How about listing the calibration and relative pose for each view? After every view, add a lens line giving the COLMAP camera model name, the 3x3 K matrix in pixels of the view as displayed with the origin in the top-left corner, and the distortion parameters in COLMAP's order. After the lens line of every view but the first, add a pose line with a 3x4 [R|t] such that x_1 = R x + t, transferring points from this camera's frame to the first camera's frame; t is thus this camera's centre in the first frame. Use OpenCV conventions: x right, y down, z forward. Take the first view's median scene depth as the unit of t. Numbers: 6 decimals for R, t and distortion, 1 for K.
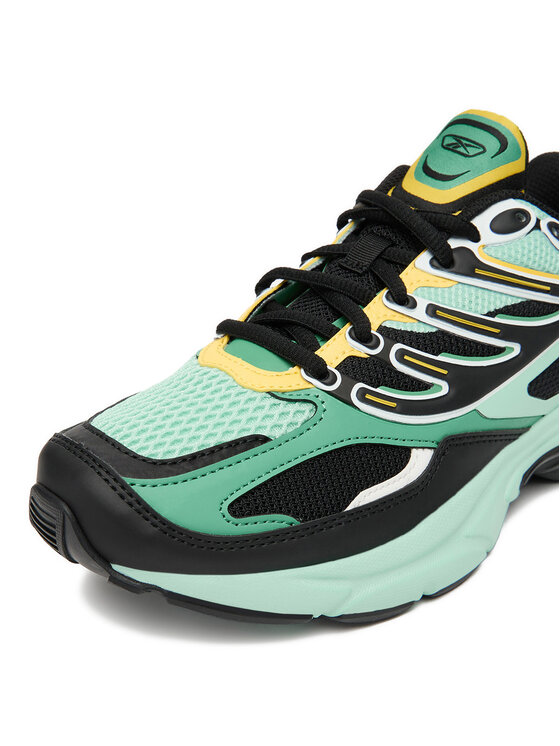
lens RADIAL K [[904.5, 0, 277.5], [0, 904.5, 374.3], [0, 0, 1]] dist [0.003124, 0.000000]
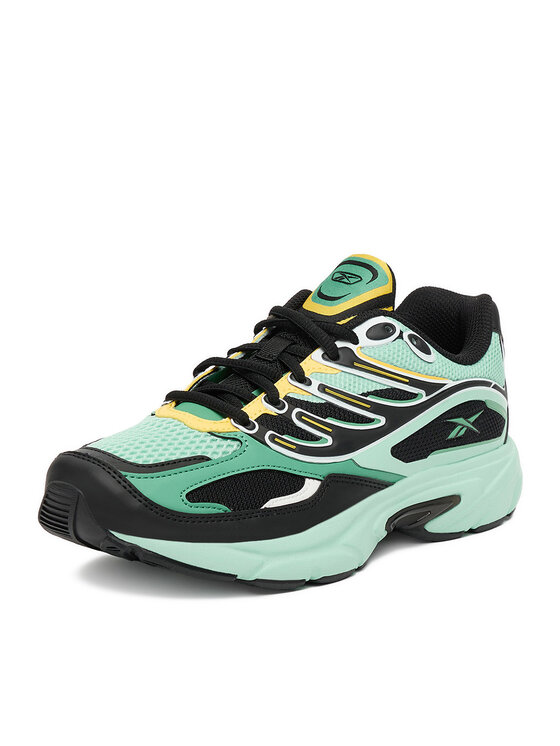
lens RADIAL K [[1769.7, 0, 278.8], [0, 1769.7, 371.1], [0, 0, 1]] dist [0.409479, 0.000000]
pose [[0.992625, 0.045570, 0.112336, -0.210612], [-0.022831, 0.980348, -0.195950, 0.451502], [-0.119058, 0.191940, 0.974158, -1.709160]]
